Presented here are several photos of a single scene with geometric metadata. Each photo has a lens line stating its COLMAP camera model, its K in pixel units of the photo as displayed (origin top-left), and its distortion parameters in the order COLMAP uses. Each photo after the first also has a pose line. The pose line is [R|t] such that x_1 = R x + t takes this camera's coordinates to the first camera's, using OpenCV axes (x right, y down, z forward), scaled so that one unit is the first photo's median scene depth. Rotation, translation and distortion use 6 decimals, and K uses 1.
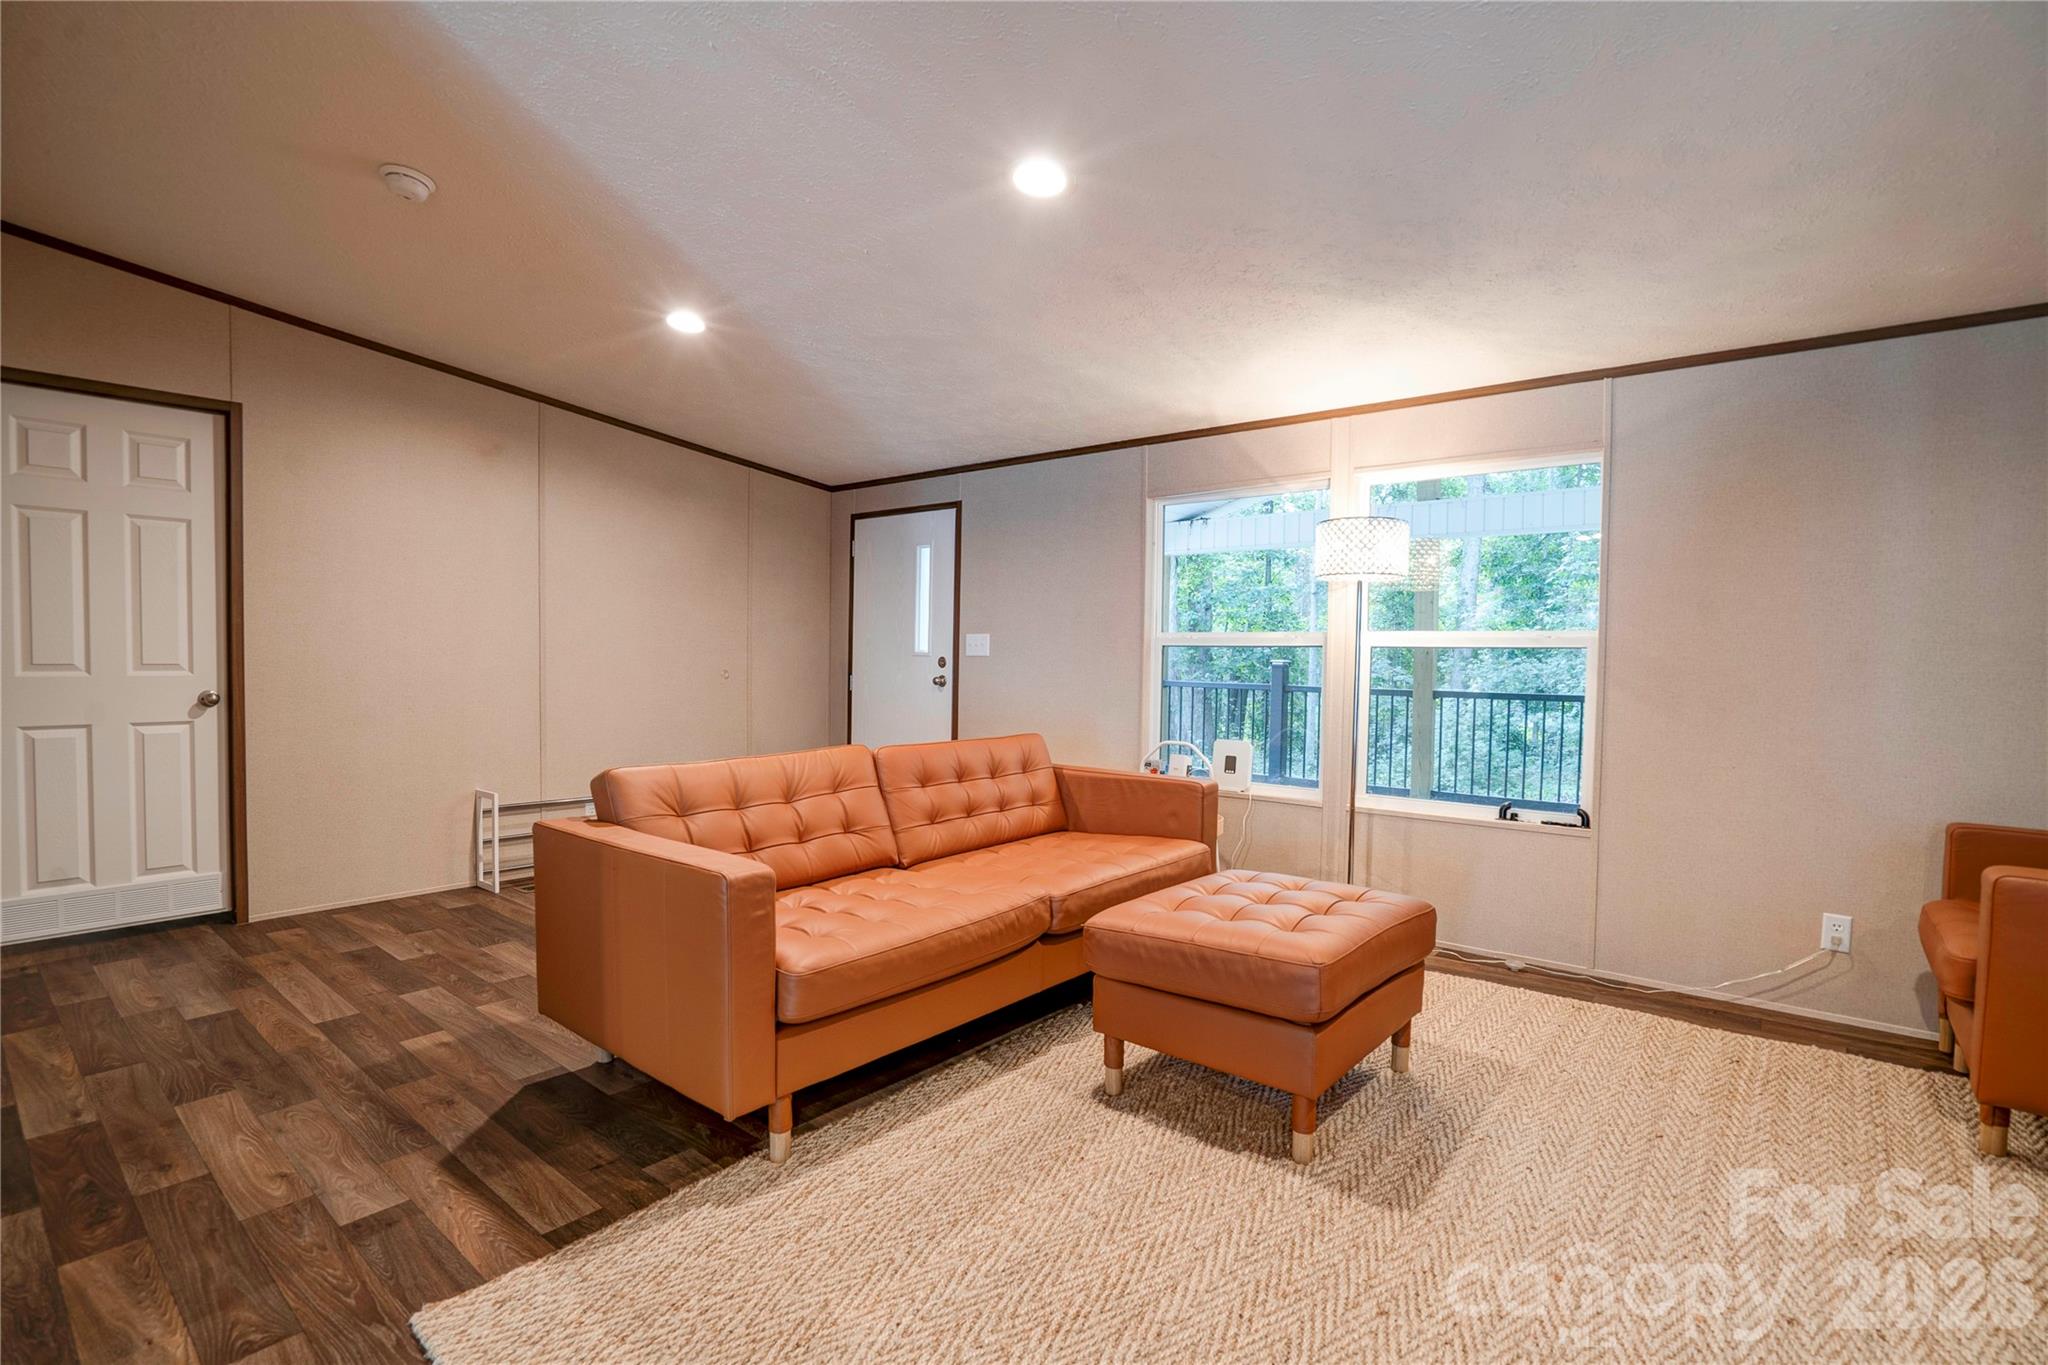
lens RADIAL K [[955.2, 0, 1010.0], [0, 955.2, 682.0], [0, 0, 1]] dist [-0.050680, 0.016168]
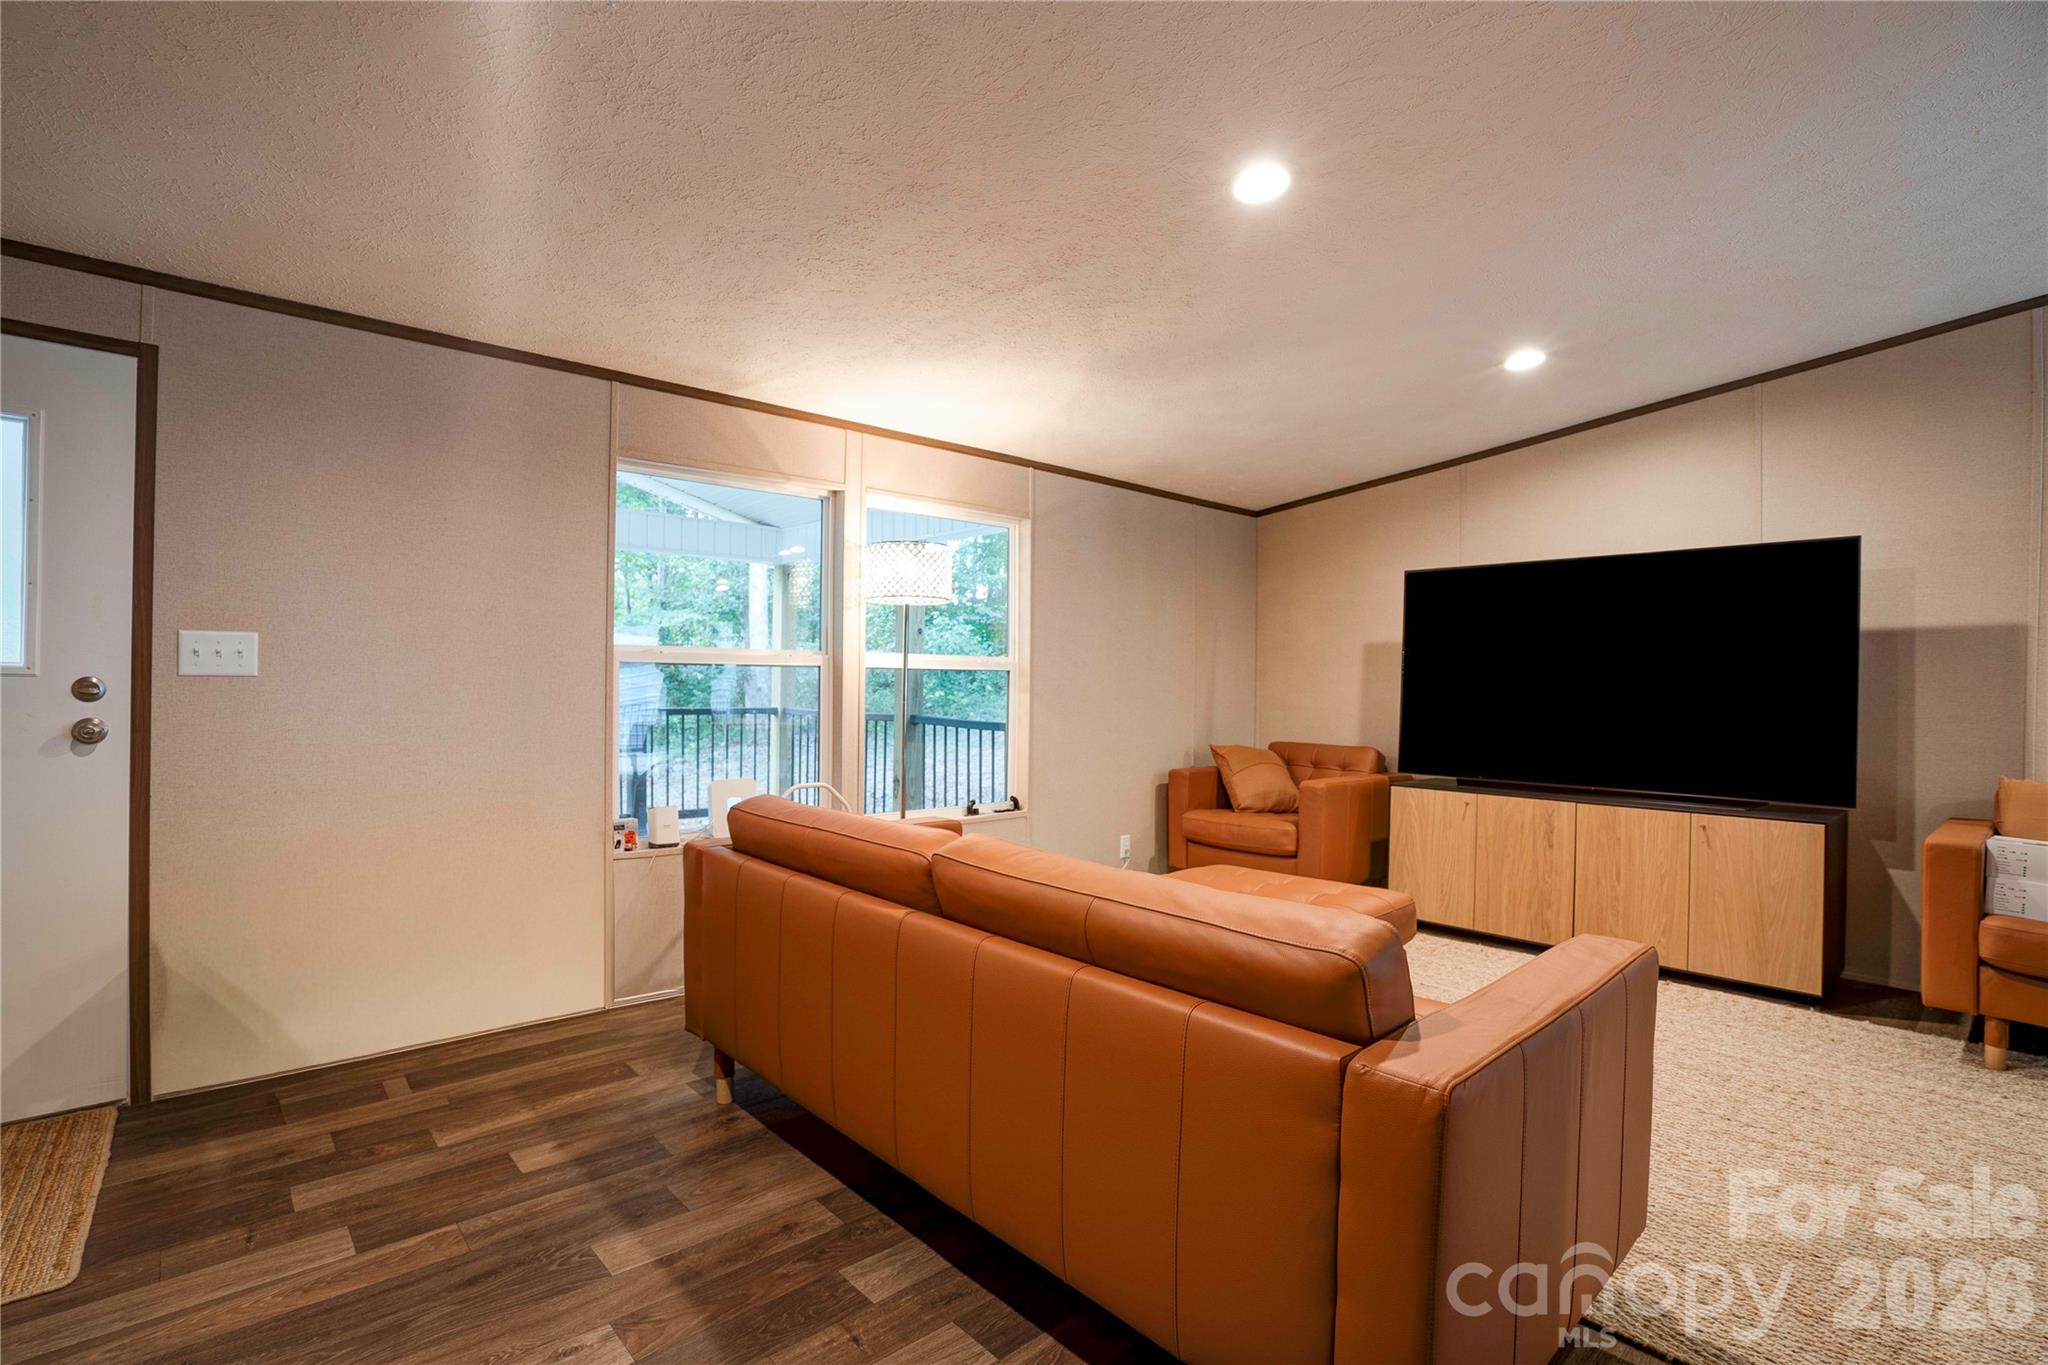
lens RADIAL K [[970.4, 0, 1008.0], [0, 970.4, 686.7], [0, 0, 1]] dist [-0.049008, 0.014980]
pose [[0.145789, -0.015068, 0.989201, -0.702531], [0.018301, 0.999754, 0.012531, -0.031281], [-0.989146, 0.016277, 0.146029, 0.808542]]
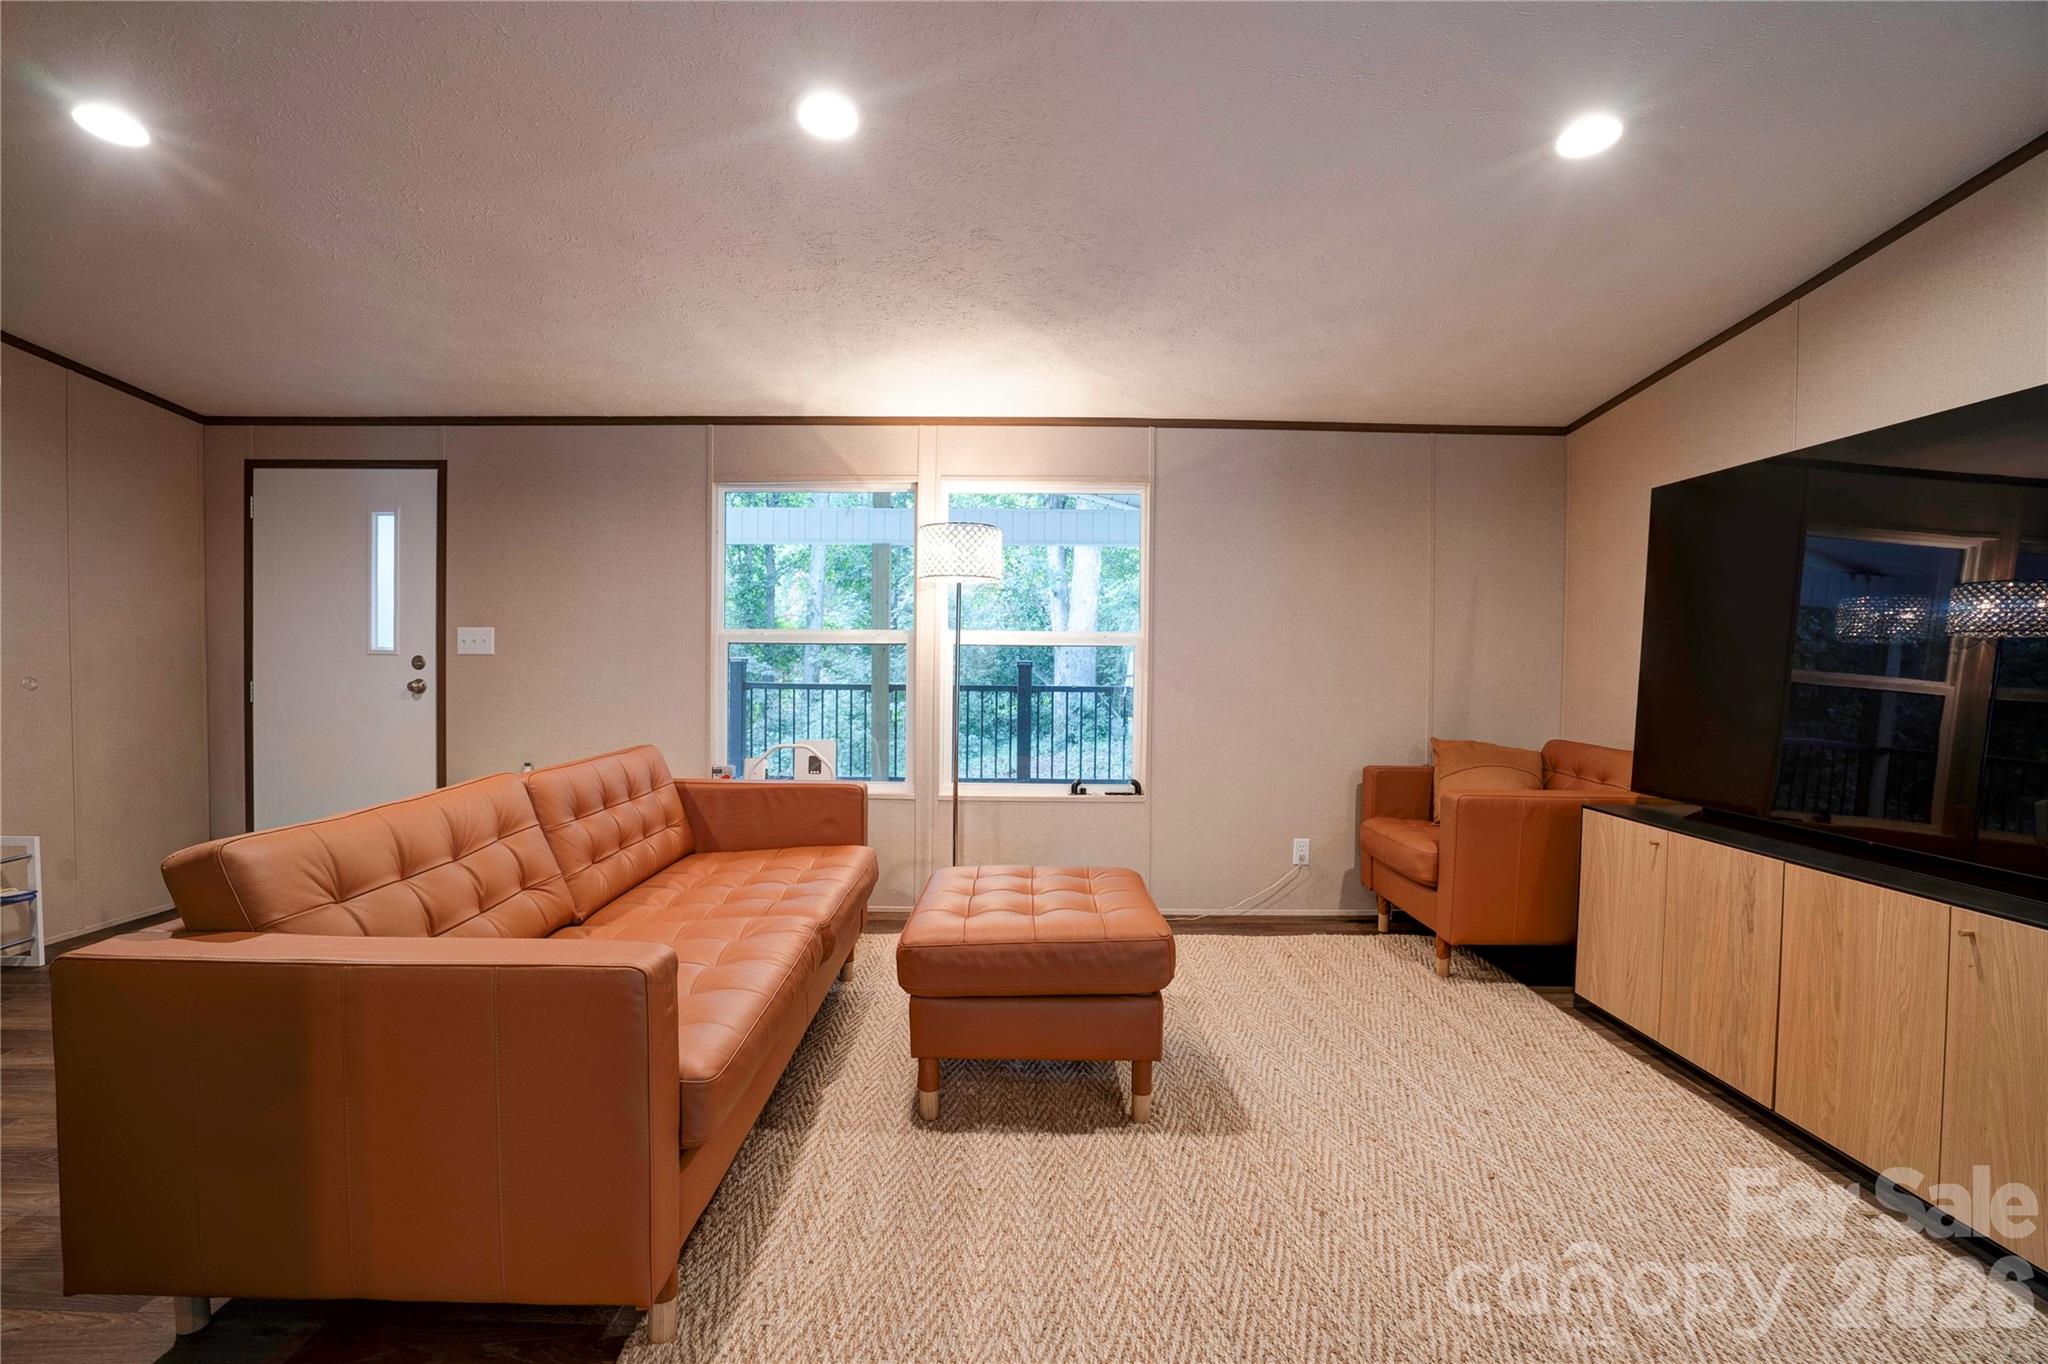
lens RADIAL K [[949.3, 0, 1008.6], [0, 949.3, 680.5], [0, 0, 1]] dist [-0.063992, 0.024637]
pose [[0.771063, -0.019713, 0.636453, -0.291571], [0.018224, 0.999794, 0.008888, -0.006164], [-0.636498, 0.004745, 0.771264, 0.158403]]
